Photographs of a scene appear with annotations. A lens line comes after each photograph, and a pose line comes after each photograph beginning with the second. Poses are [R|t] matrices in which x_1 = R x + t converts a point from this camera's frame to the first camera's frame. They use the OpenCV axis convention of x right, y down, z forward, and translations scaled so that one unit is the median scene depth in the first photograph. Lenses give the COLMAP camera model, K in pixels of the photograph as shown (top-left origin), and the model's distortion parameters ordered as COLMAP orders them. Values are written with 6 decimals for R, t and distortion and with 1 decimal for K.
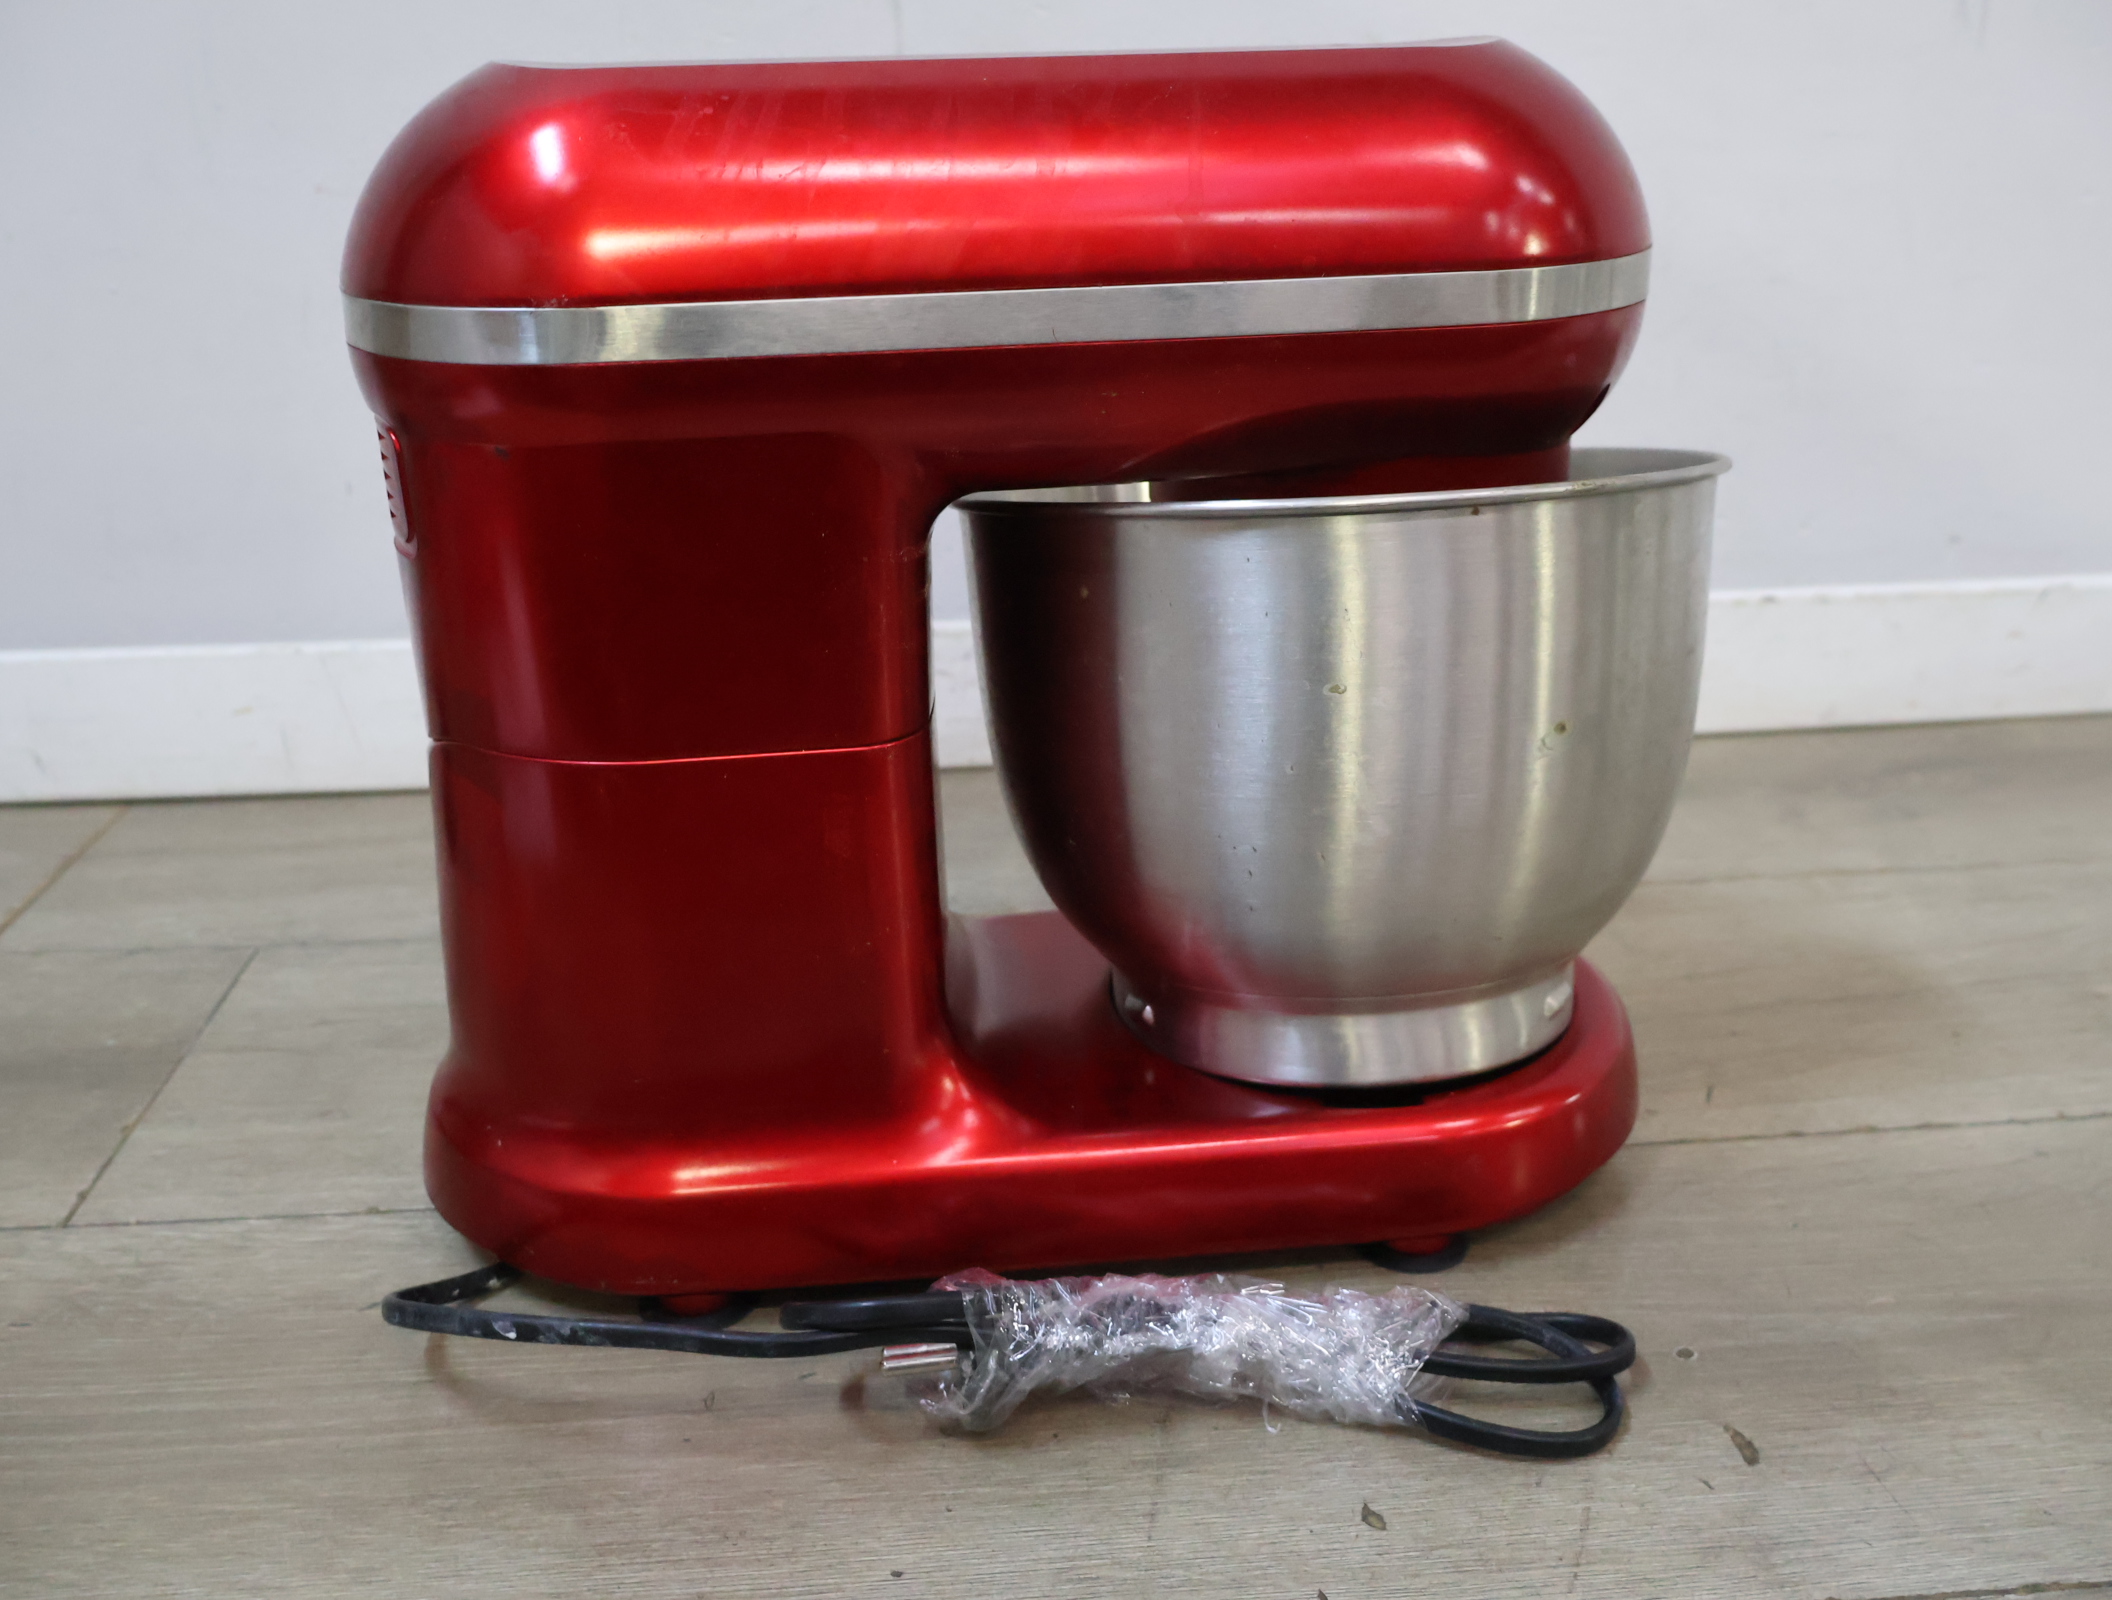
lens RADIAL K [[2012.3, 0, 1069.2], [0, 2012.3, 798.8], [0, 0, 1]] dist [-0.005004, 0.000000]
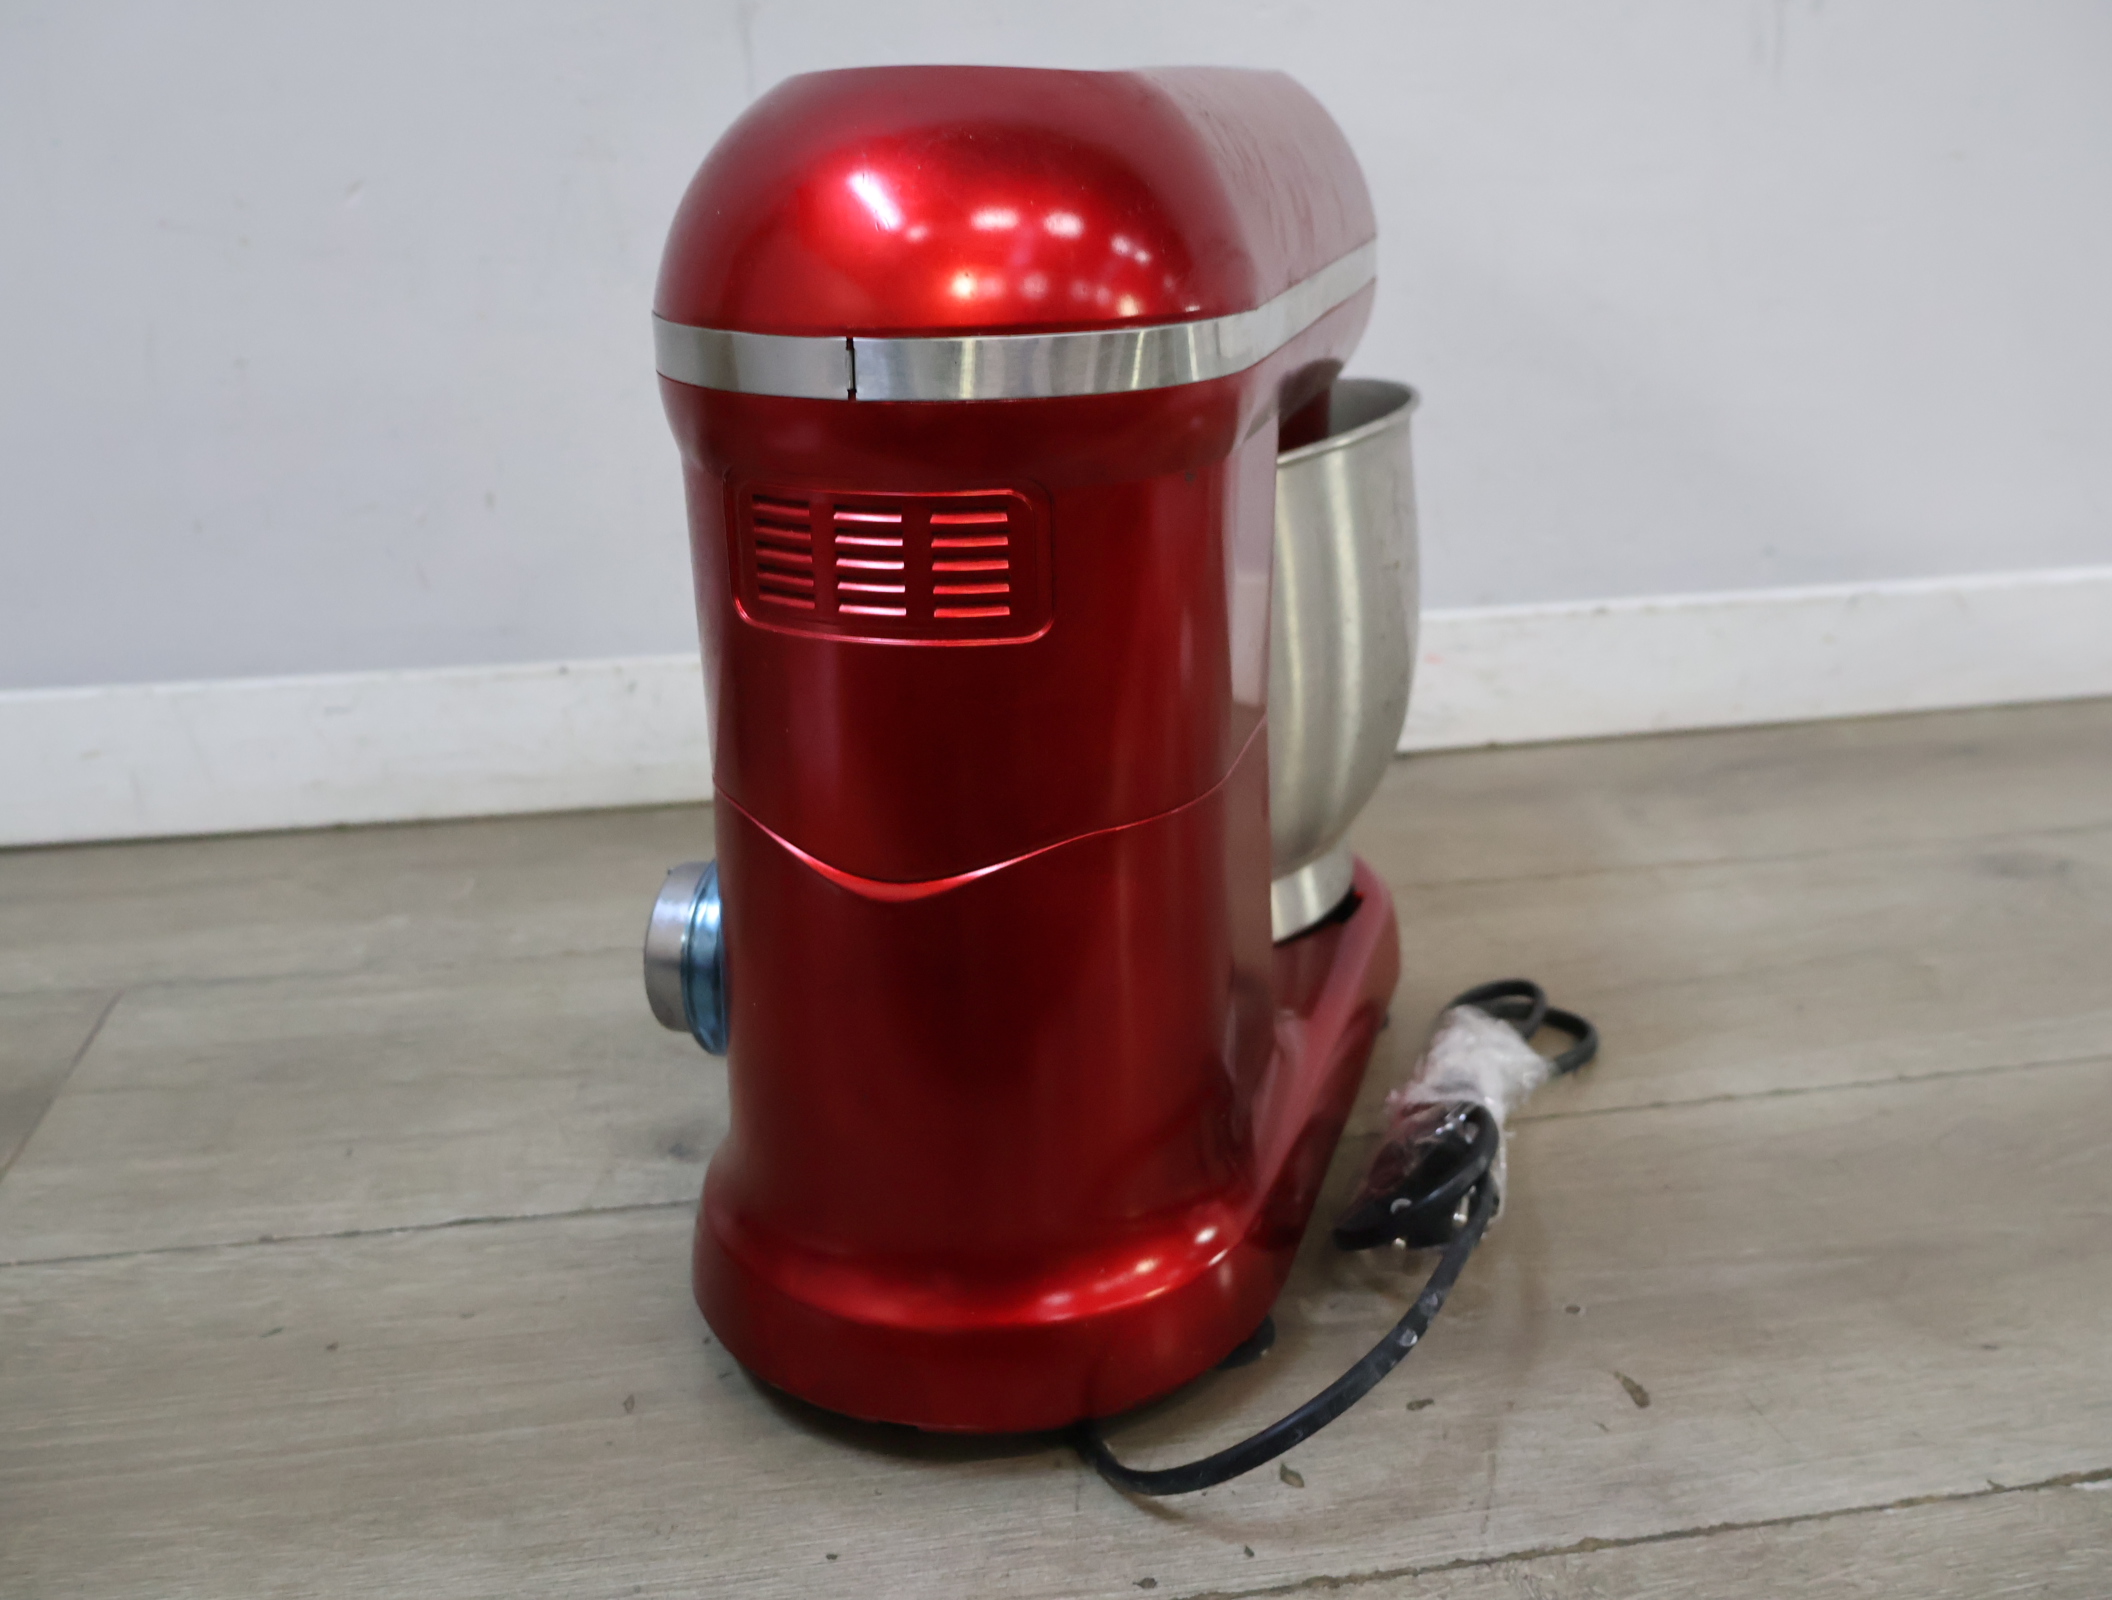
lens RADIAL K [[2012.3, 0, 1072.0], [0, 2012.3, 795.7], [0, 0, 1]] dist [-0.005004, 0.000000]
pose [[0.995723, -0.027901, 0.088073, -0.033654], [0.030190, 0.999237, -0.024769, 0.023648], [-0.087315, 0.027322, 0.995806, -0.024176]]
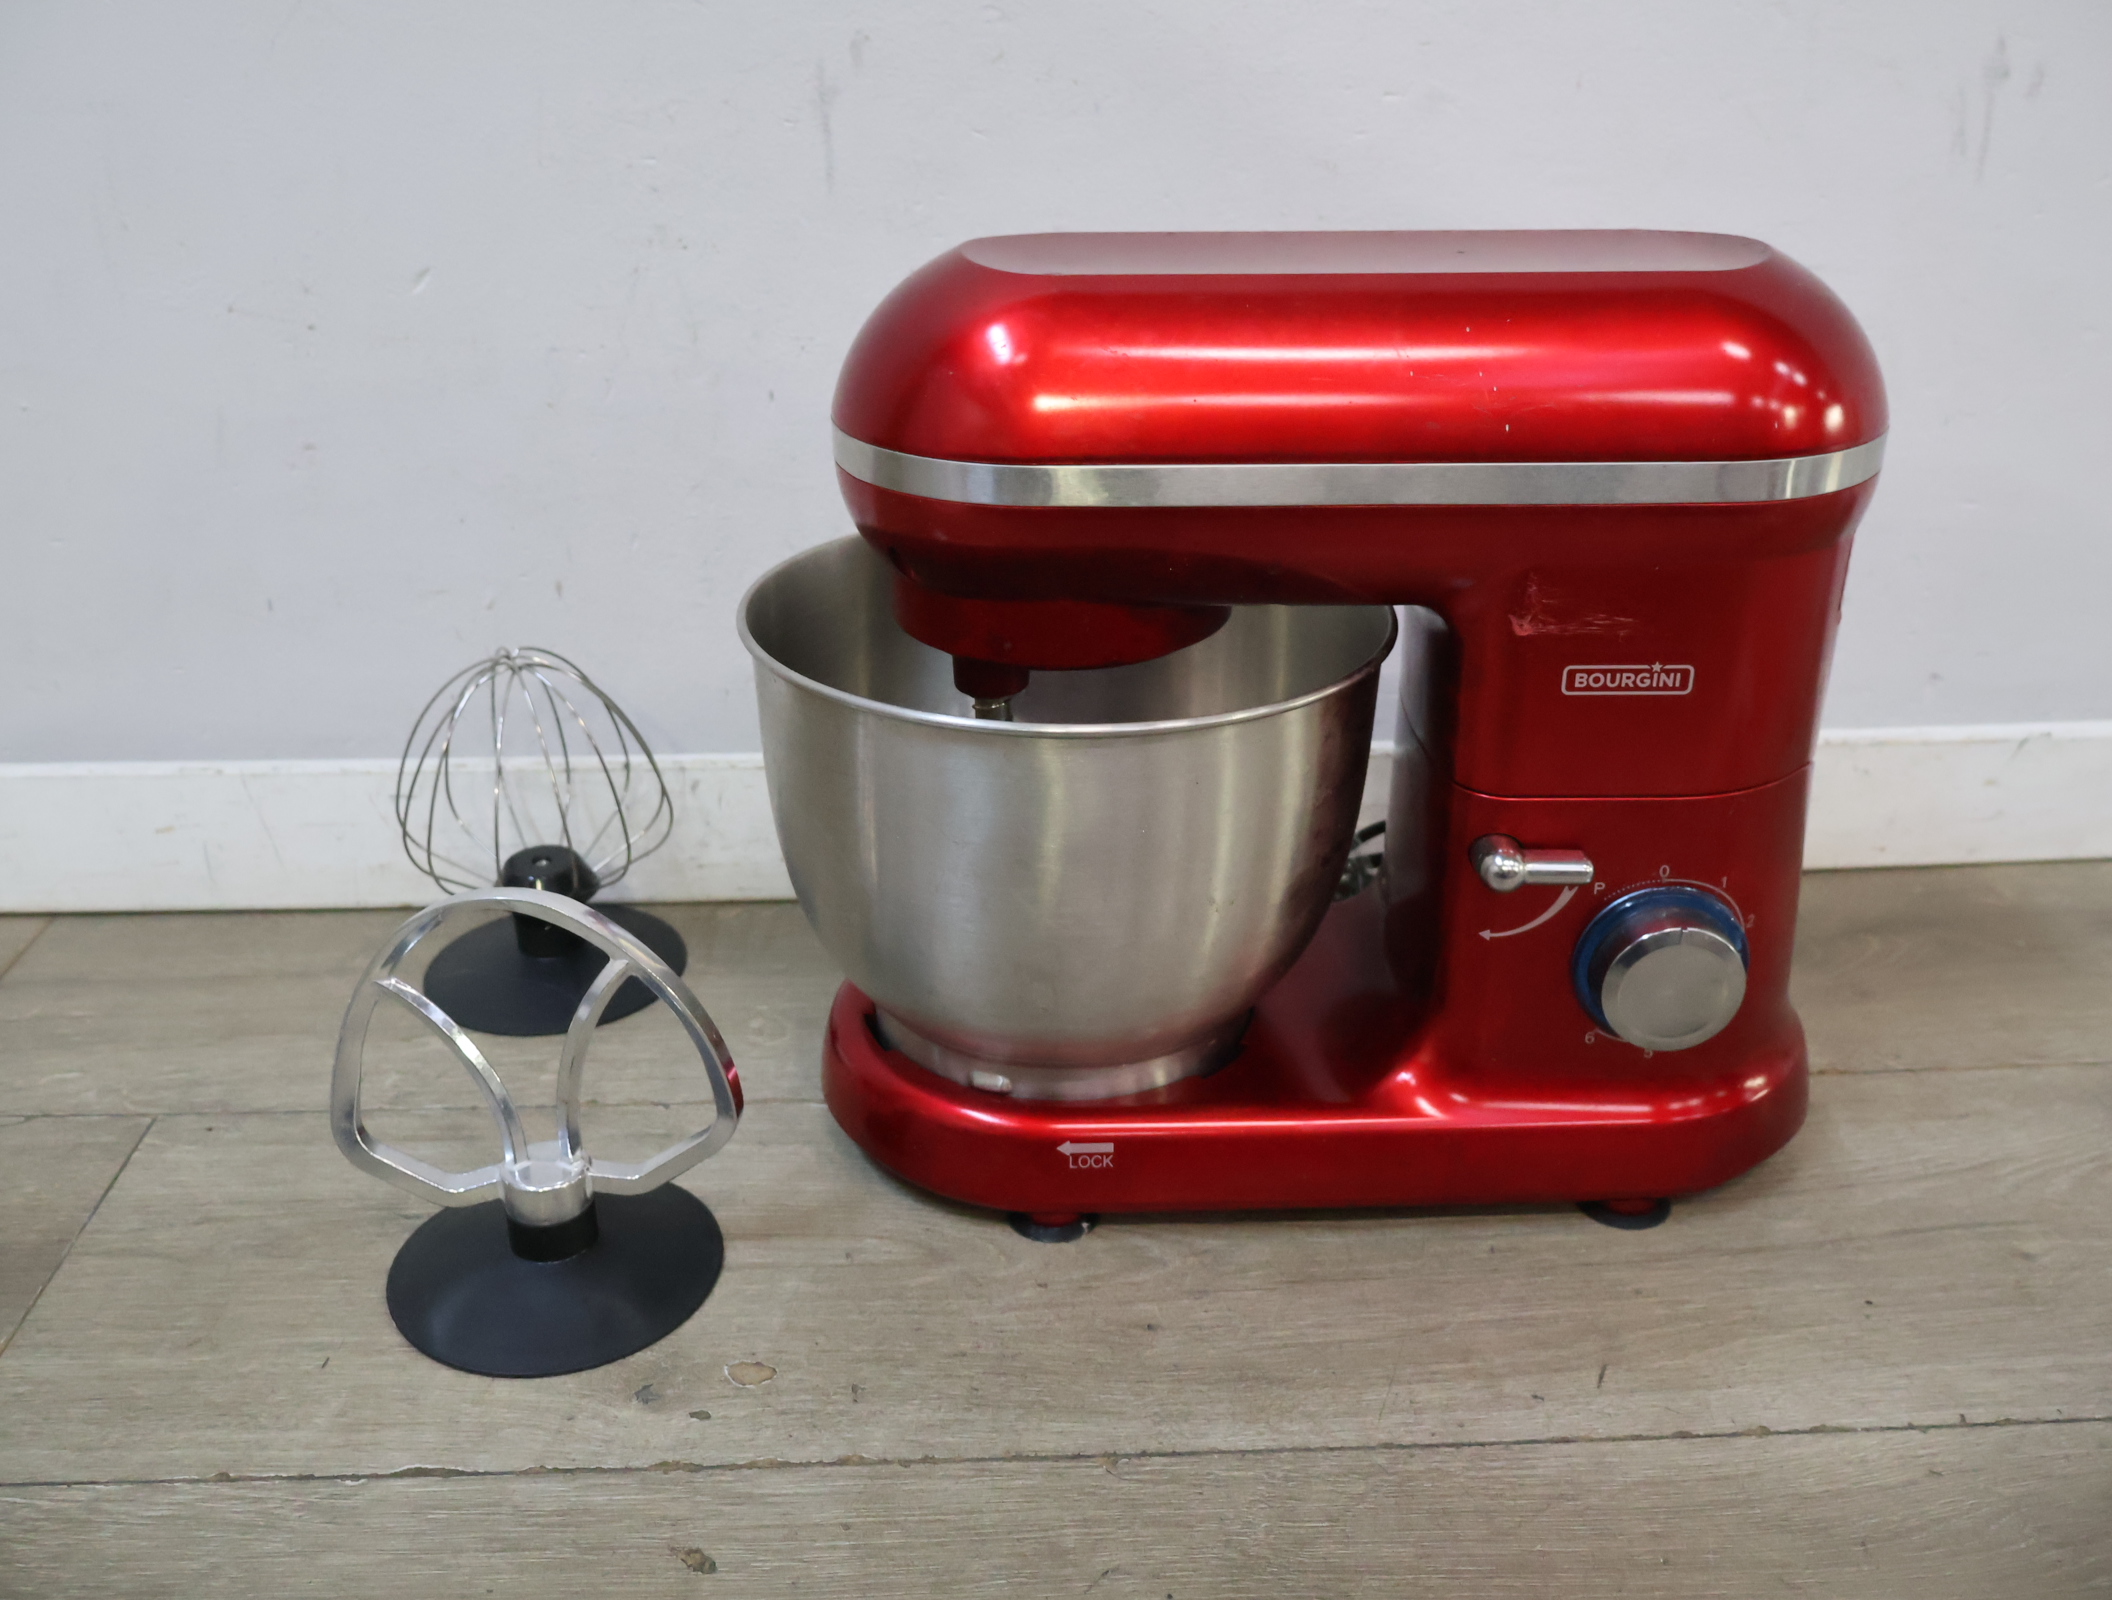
lens RADIAL K [[2012.3, 0, 1059.7], [0, 2012.3, 800.4], [0, 0, 1]] dist [-0.005004, 0.000000]
pose [[0.999284, 0.026160, -0.027336, 0.084637], [-0.024431, 0.997791, 0.061784, -0.201811], [0.028892, -0.061072, 0.997715, 0.047283]]
